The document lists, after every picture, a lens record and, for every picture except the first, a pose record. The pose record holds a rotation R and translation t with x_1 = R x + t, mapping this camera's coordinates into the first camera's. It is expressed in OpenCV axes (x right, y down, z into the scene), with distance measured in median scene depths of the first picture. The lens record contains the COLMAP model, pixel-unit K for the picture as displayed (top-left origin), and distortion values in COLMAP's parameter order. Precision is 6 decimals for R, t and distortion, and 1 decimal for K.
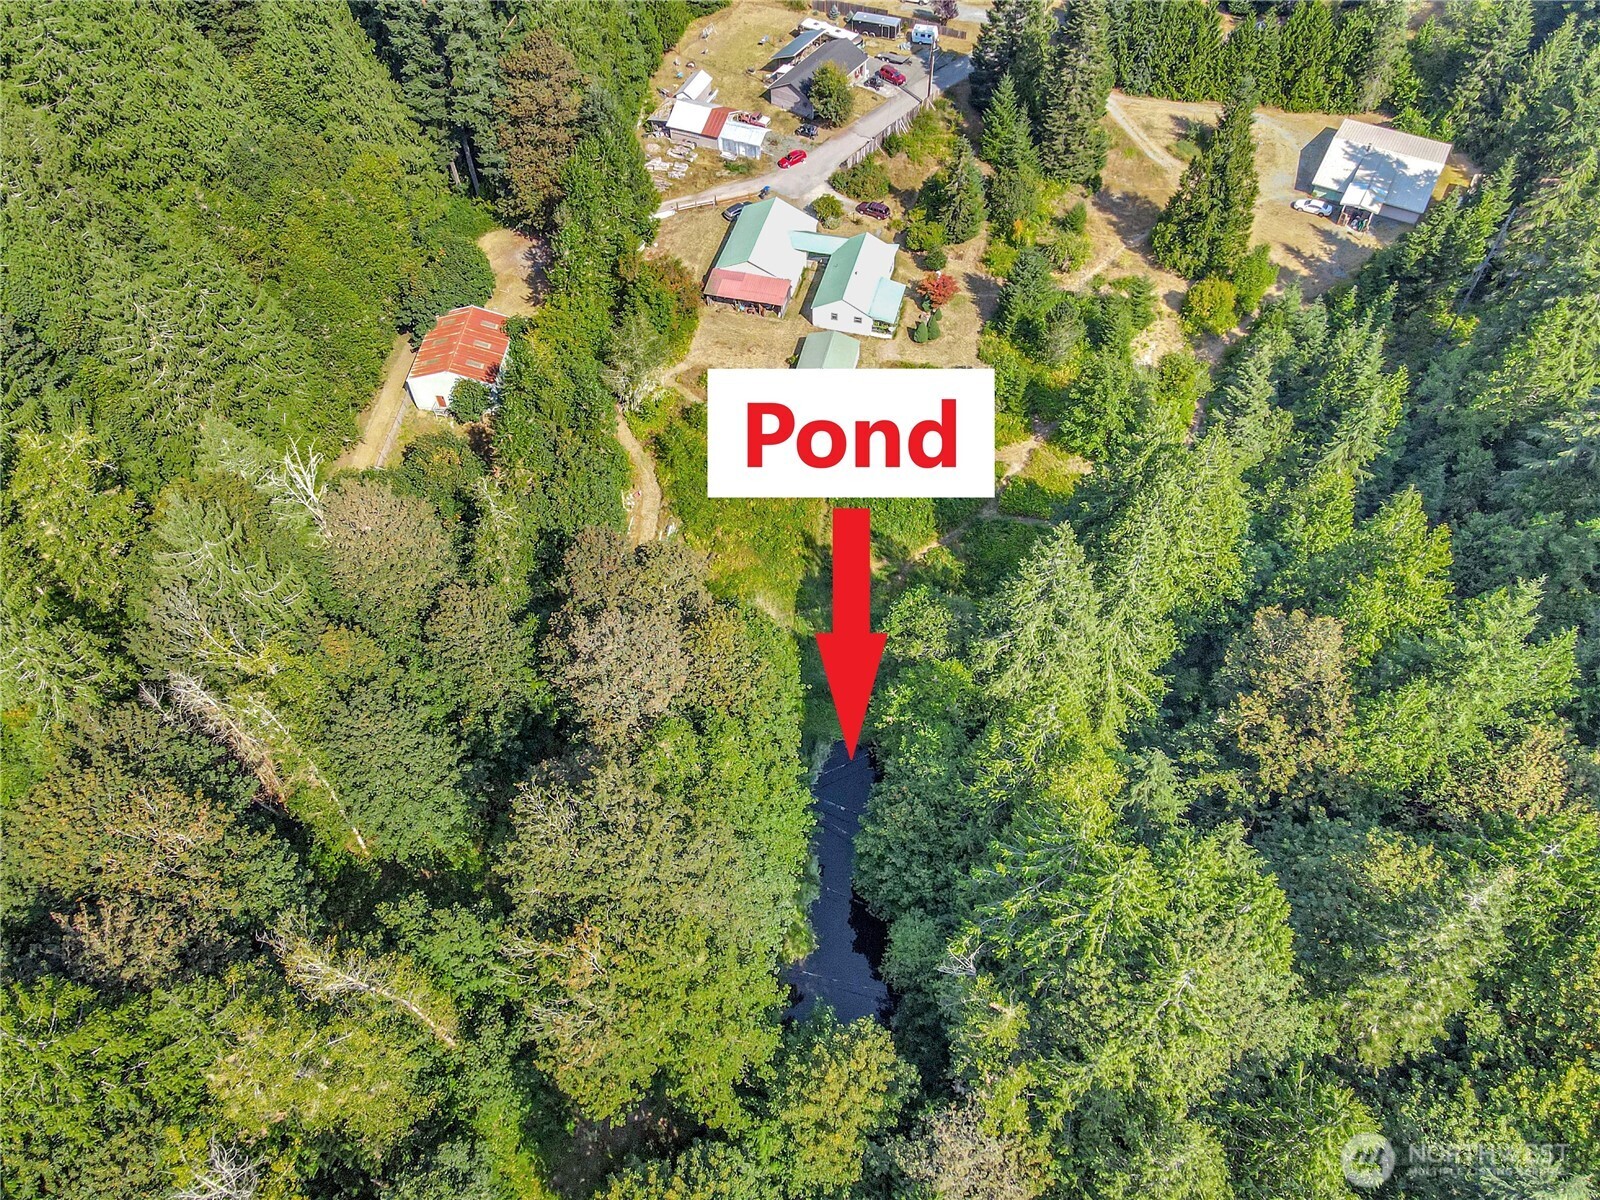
lens RADIAL K [[1114.0, 0, 804.2], [0, 1114.0, 594.9], [0, 0, 1]] dist [0.023542, 0.002365]
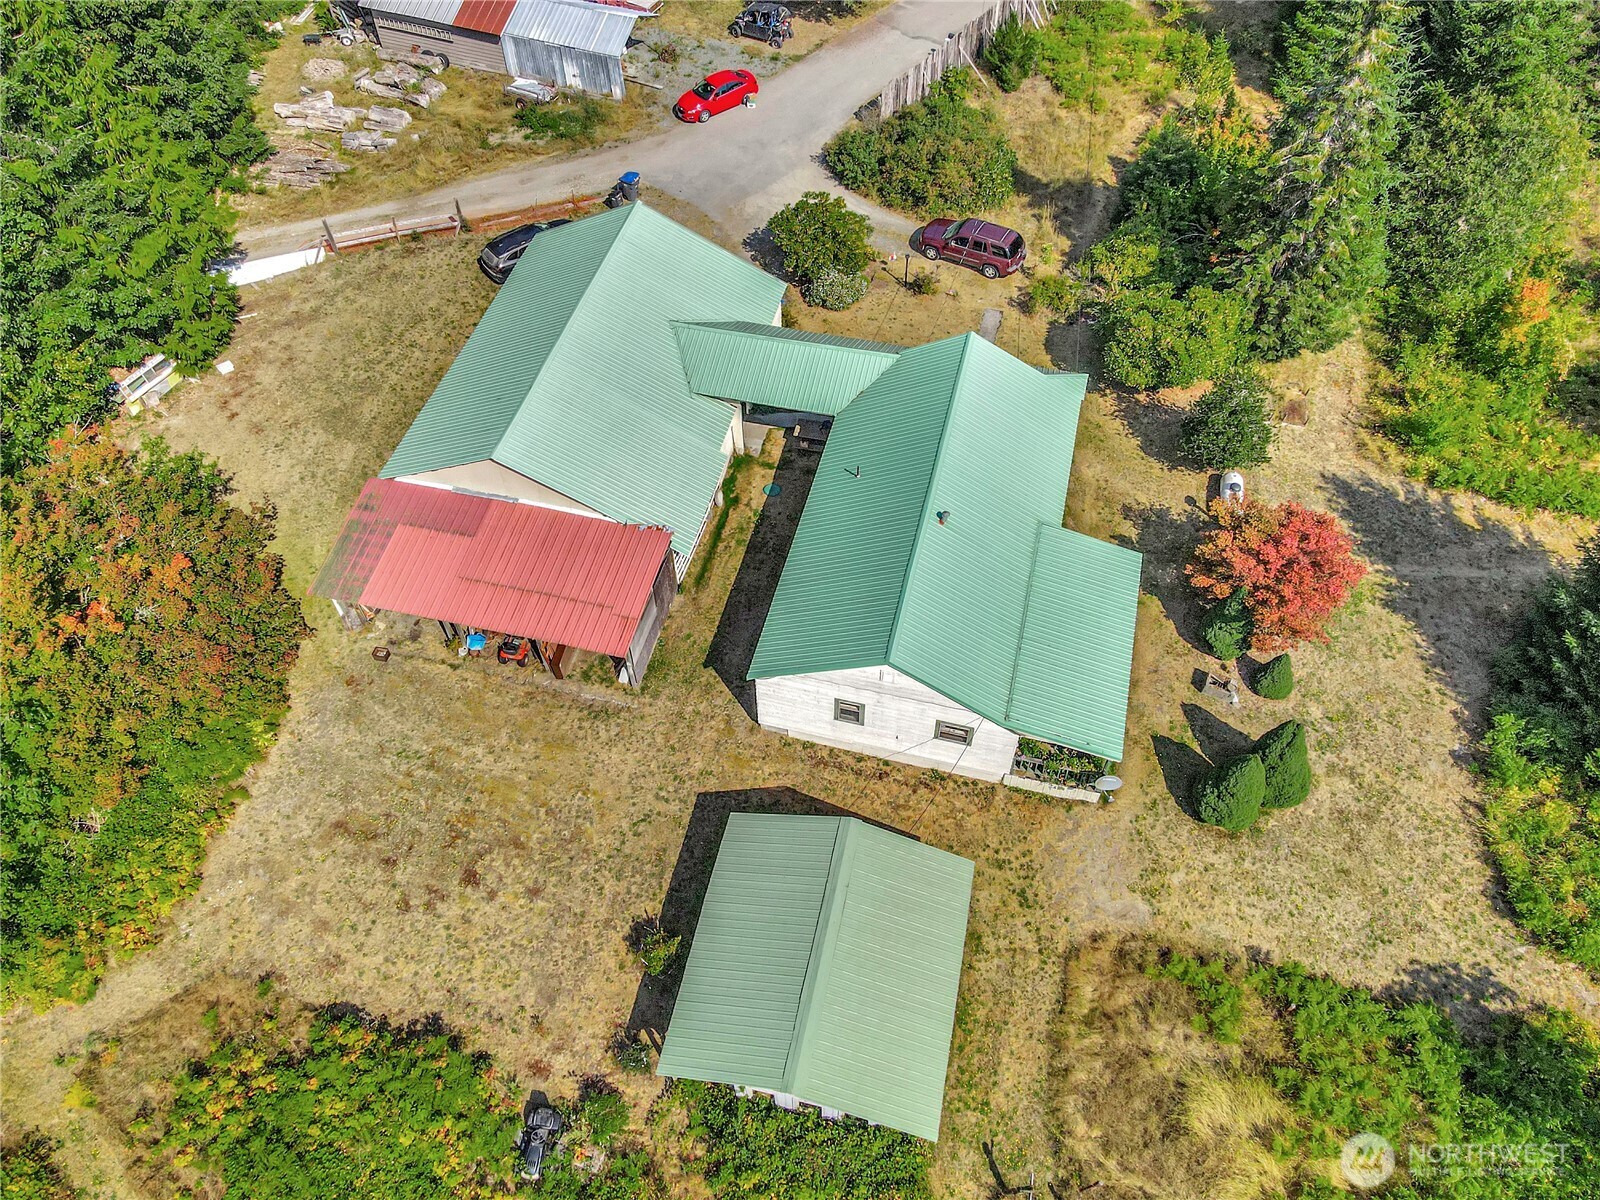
lens RADIAL K [[1114.0, 0, 796.5], [0, 1114.0, 605.4], [0, 0, 1]] dist [0.023542, 0.002365]
pose [[0.999987, -0.002888, -0.004154, 0.015424], [0.002832, 0.999905, -0.013471, -0.242134], [0.004192, 0.013459, 0.999901, 0.695697]]
